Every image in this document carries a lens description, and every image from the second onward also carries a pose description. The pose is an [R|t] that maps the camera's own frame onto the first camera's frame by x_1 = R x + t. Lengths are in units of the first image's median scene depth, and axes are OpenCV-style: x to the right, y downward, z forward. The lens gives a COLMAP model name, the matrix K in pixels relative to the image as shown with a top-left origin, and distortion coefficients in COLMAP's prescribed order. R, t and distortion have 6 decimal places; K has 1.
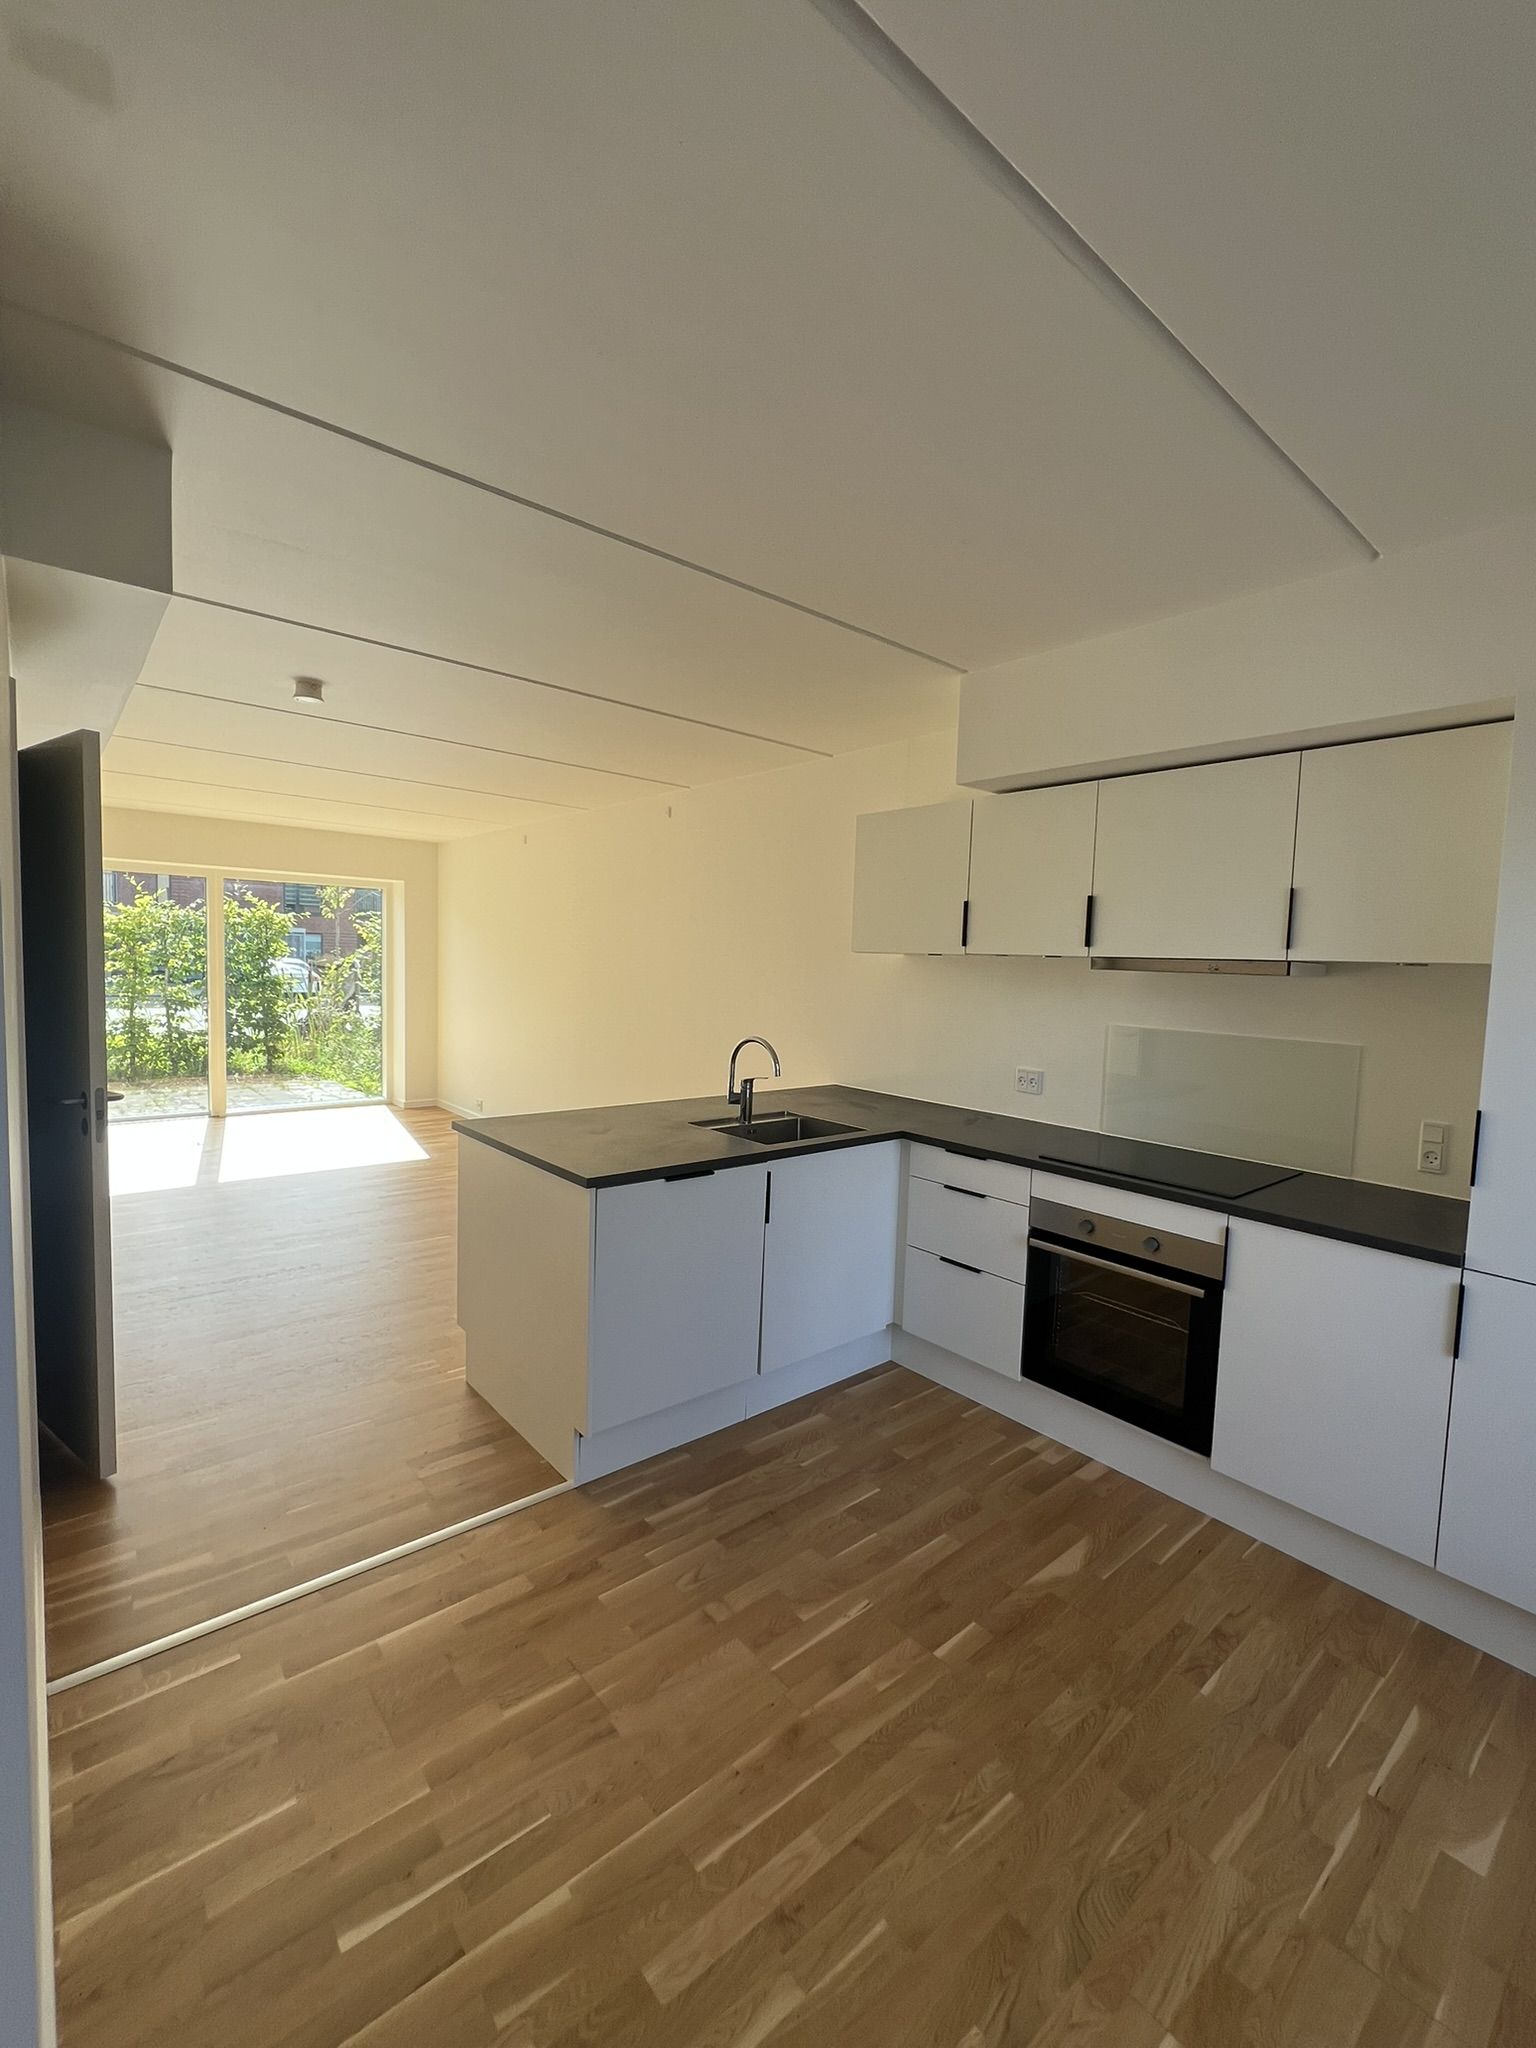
lens RADIAL K [[879.4, 0, 768.0], [0, 879.4, 1024.0], [0, 0, 1]] dist [-0.001210, -0.000292]
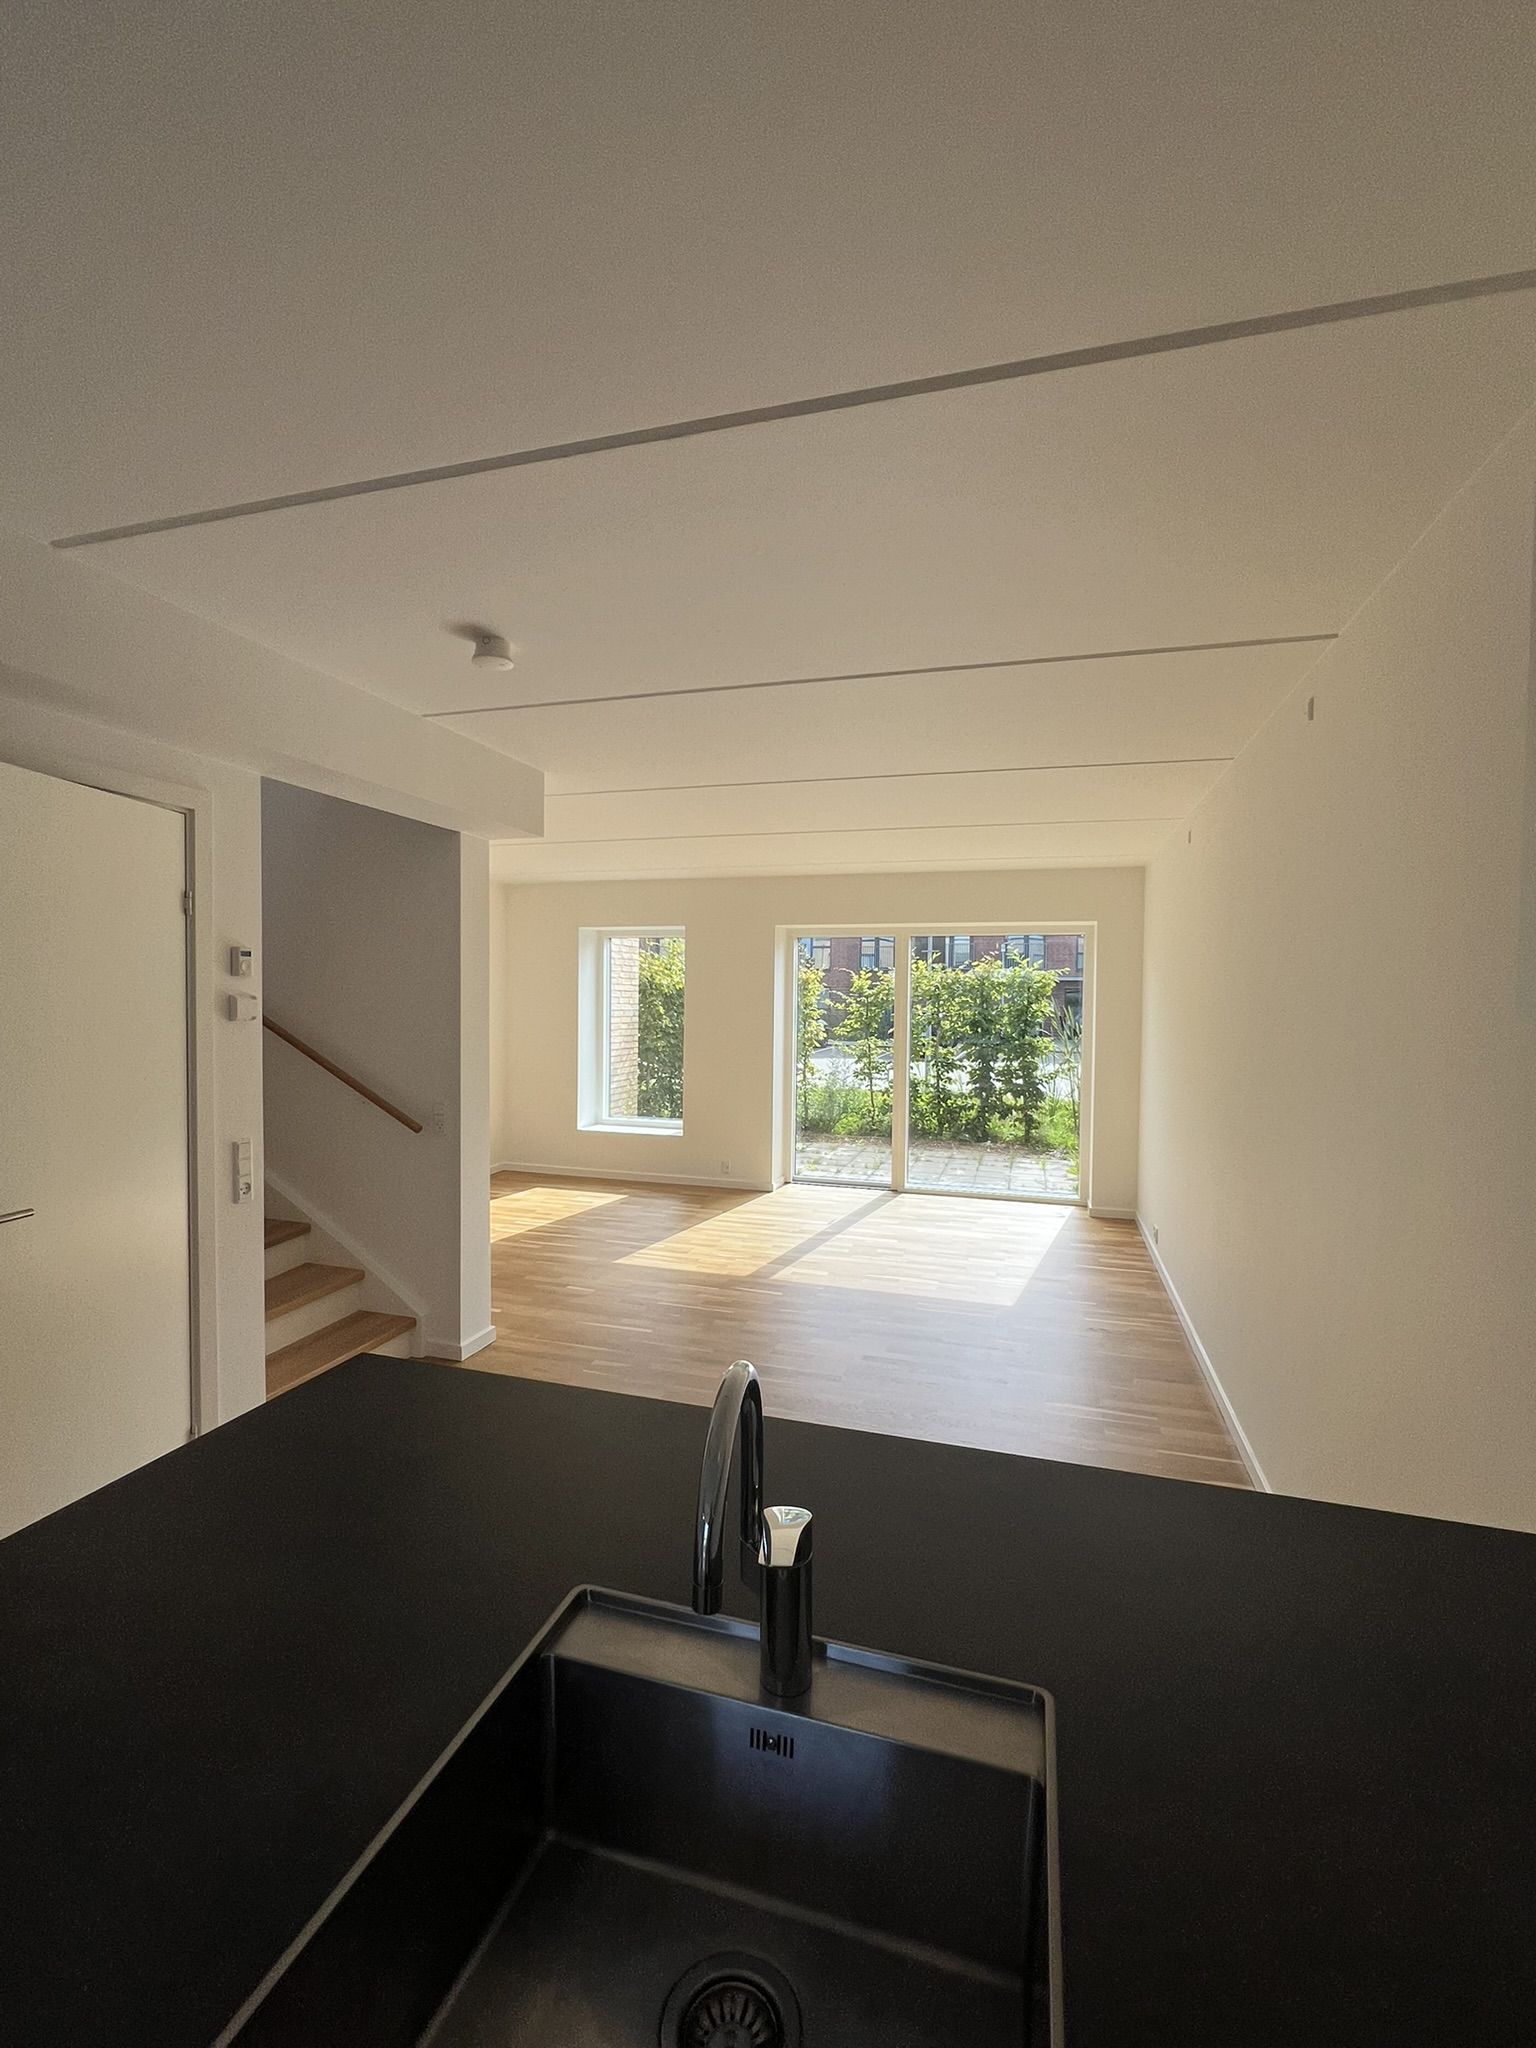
lens RADIAL K [[879.4, 0, 768.0], [0, 879.4, 1024.0], [0, 0, 1]] dist [-0.001210, -0.000292]
pose [[0.535533, 0.000851, -0.844514, 0.352382], [-0.057256, 0.997735, -0.035302, -0.113462], [0.842571, 0.067258, 0.534368, 1.415535]]
